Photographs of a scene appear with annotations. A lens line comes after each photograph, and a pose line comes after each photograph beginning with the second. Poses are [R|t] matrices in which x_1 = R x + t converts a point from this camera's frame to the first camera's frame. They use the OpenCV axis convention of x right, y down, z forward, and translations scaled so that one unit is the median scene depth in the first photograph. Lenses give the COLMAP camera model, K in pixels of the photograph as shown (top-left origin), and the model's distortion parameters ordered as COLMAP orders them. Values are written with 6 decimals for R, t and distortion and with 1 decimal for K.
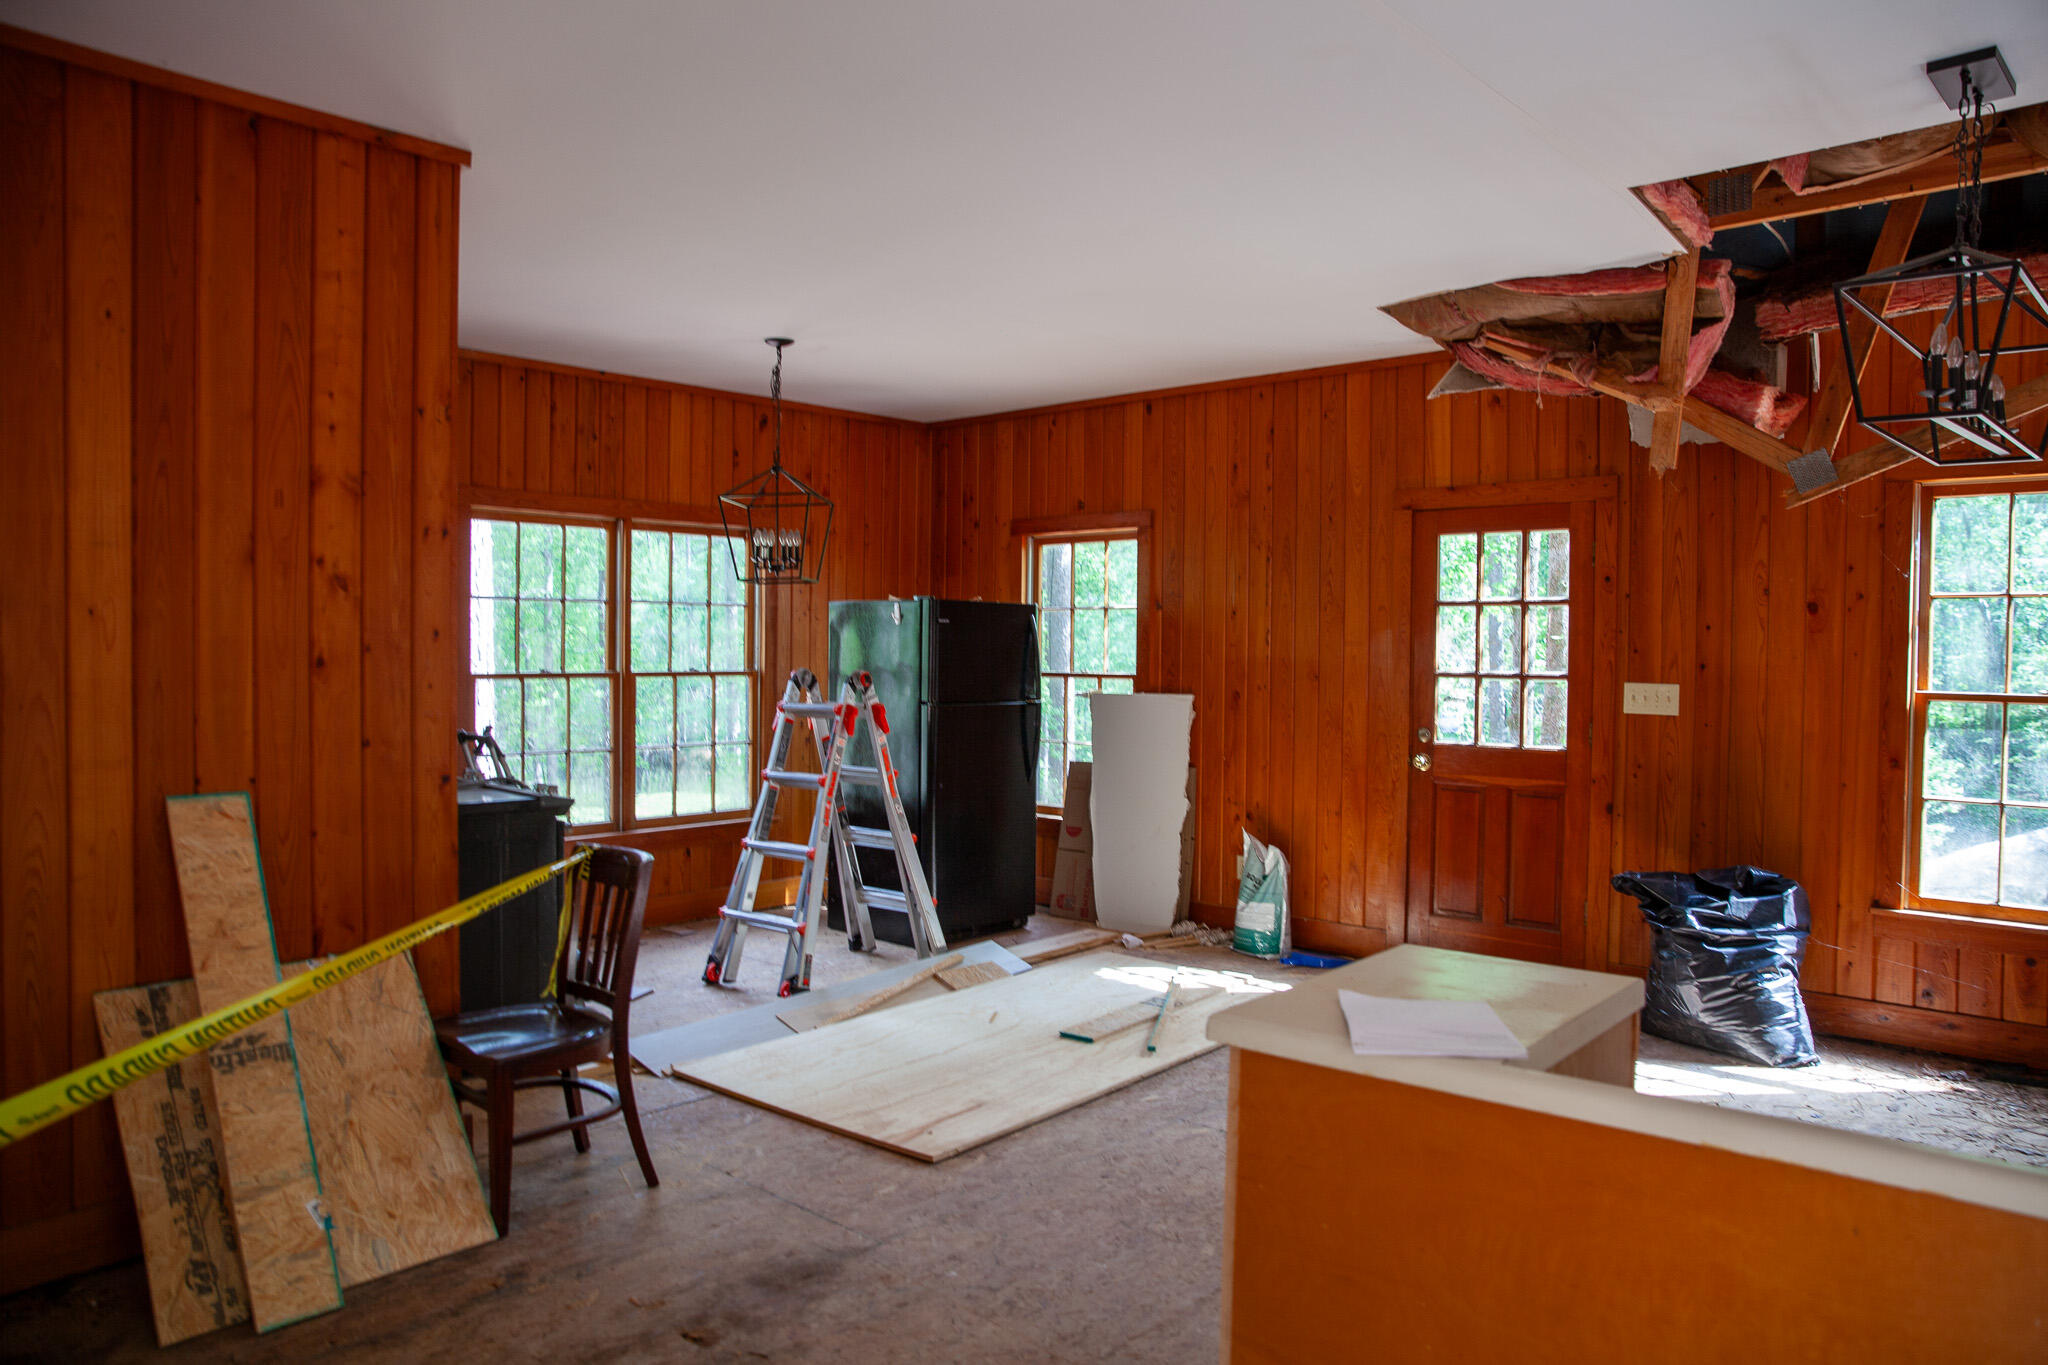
lens RADIAL K [[1396.3, 0, 1063.3], [0, 1396.3, 676.7], [0, 0, 1]] dist [-0.109158, 0.000373]
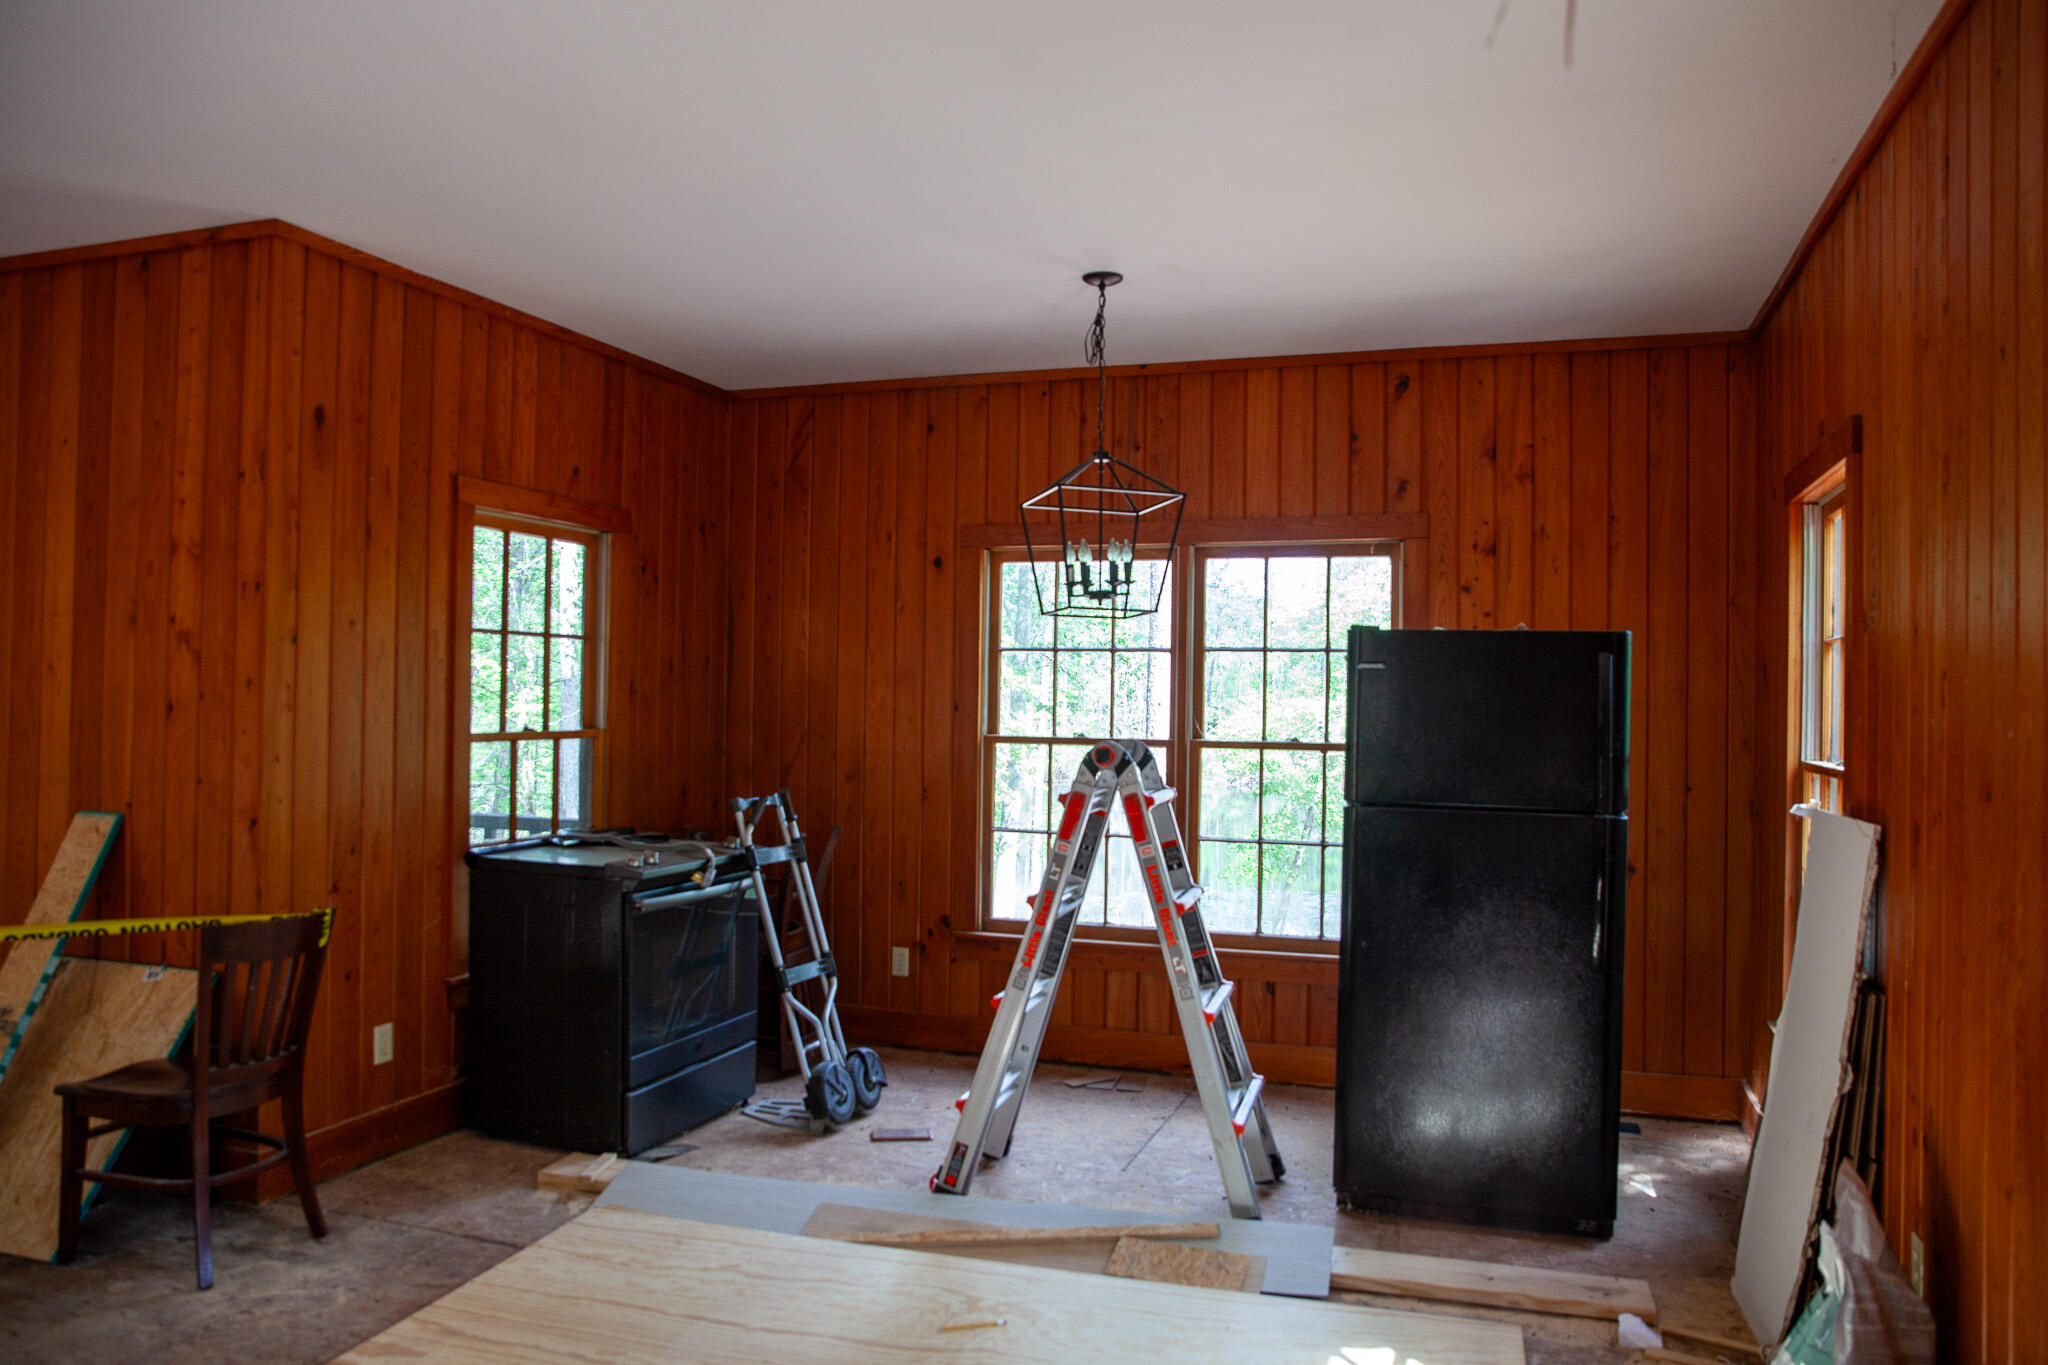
lens RADIAL K [[1450.3, 0, 1026.6], [0, 1450.3, 690.6], [0, 0, 1]] dist [-0.100363, 0.001007]
pose [[0.376219, -0.007302, -0.926502, 0.655422], [-0.031307, 0.999298, -0.020588, -0.018672], [0.926002, 0.036752, 0.375726, 0.975950]]
